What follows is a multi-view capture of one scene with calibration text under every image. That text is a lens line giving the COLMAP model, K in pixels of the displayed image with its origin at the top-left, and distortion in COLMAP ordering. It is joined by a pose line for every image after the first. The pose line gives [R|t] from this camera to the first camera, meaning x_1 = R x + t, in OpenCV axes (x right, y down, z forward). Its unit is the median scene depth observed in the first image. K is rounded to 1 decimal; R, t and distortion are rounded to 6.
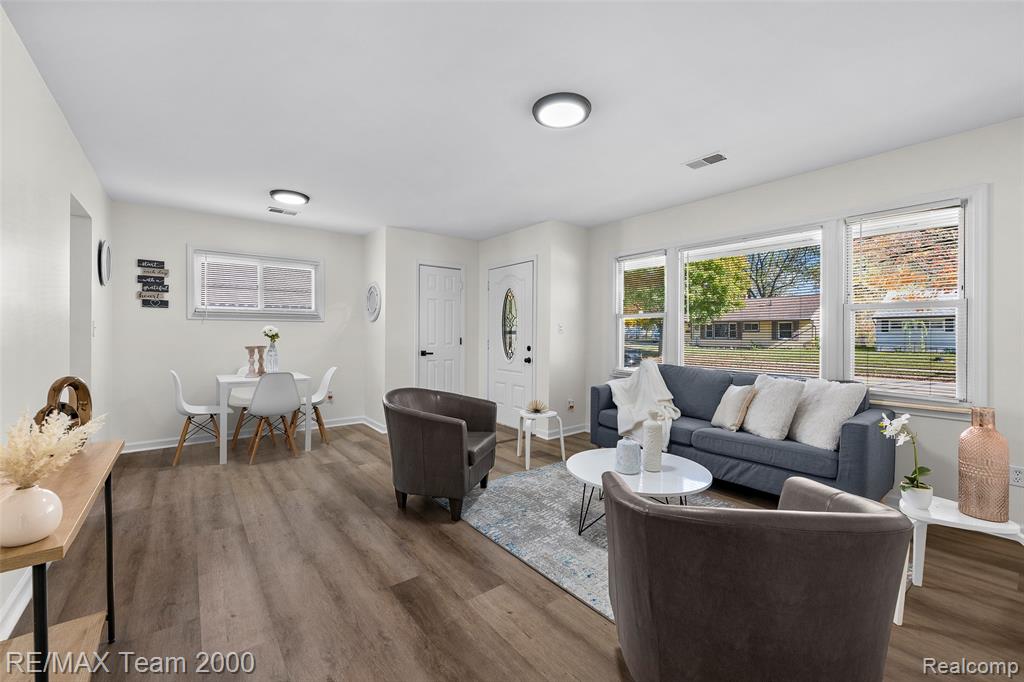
lens RADIAL K [[416.9, 0, 515.4], [0, 416.9, 333.9], [0, 0, 1]] dist [0.000621, 0.000087]
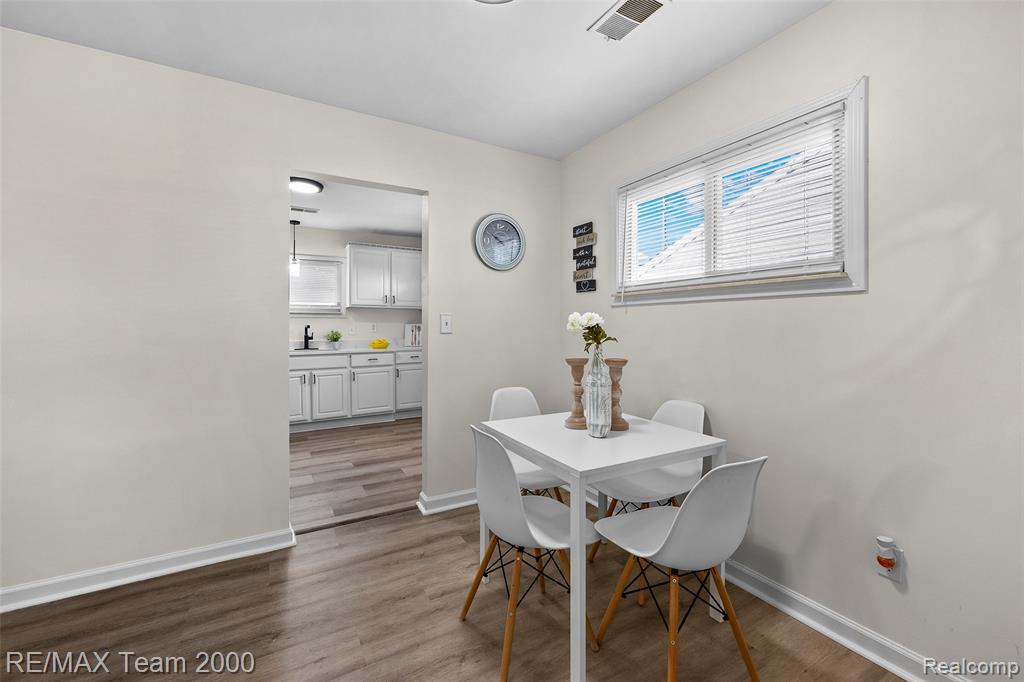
lens RADIAL K [[424.0, 0, 512.8], [0, 424.0, 323.3], [0, 0, 1]] dist [-0.000341, -0.000196]
pose [[-0.146877, -0.011568, -0.989087, -0.160167], [-0.001429, 0.999933, -0.011483, -0.003461], [0.989154, -0.000274, -0.146884, 0.997749]]
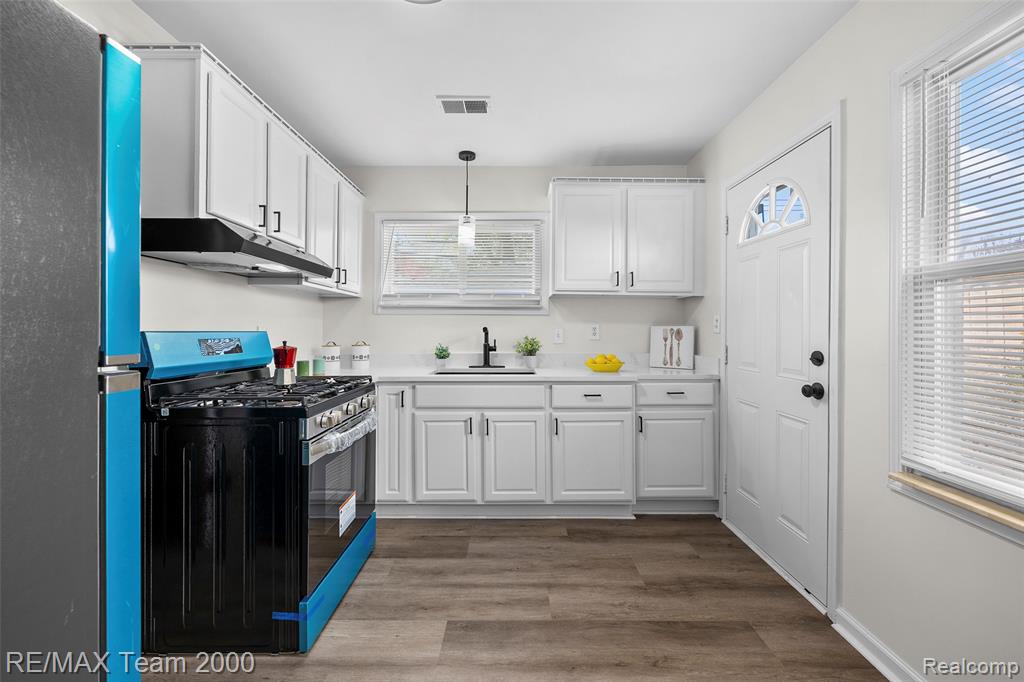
lens RADIAL K [[408.9, 0, 511.7], [0, 408.9, 326.5], [0, 0, 1]] dist [0.000330, -0.000070]
pose [[-0.622060, -0.010347, -0.782901, -0.772890], [-0.009208, 0.999940, -0.005899, -0.008609], [0.782916, 0.003539, -0.622118, 0.696106]]
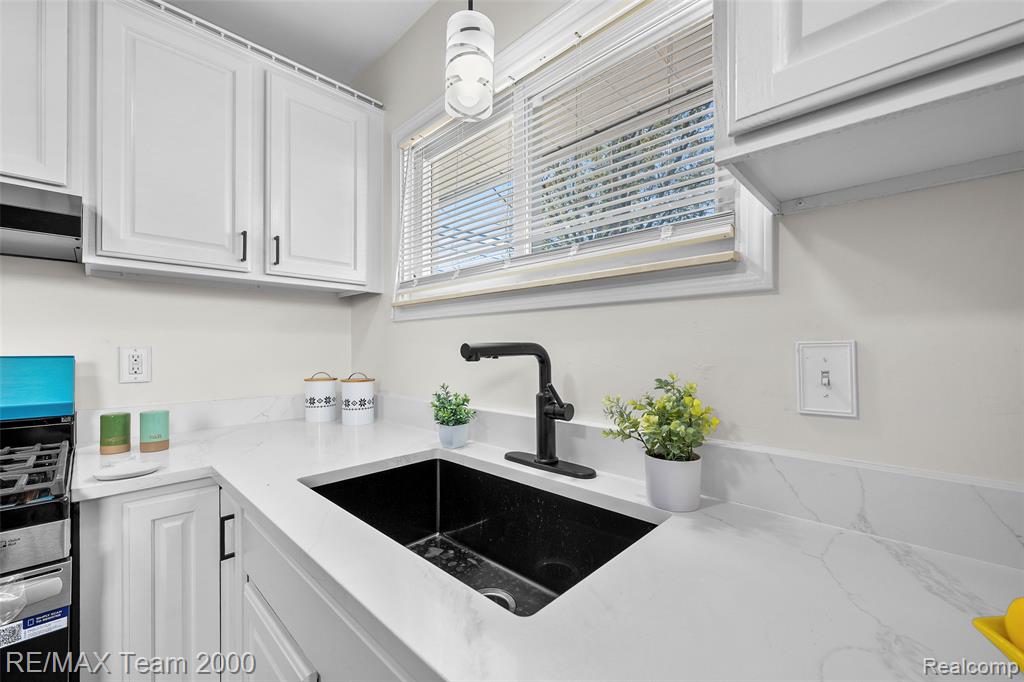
lens RADIAL K [[414.6, 0, 508.3], [0, 414.6, 342.7], [0, 0, 1]] dist [0.000879, 0.000179]
pose [[-0.992073, -0.004068, -0.125597, -1.268093], [-0.003152, 0.999967, -0.007492, -0.010413], [0.125623, -0.007037, -0.992053, 0.444746]]
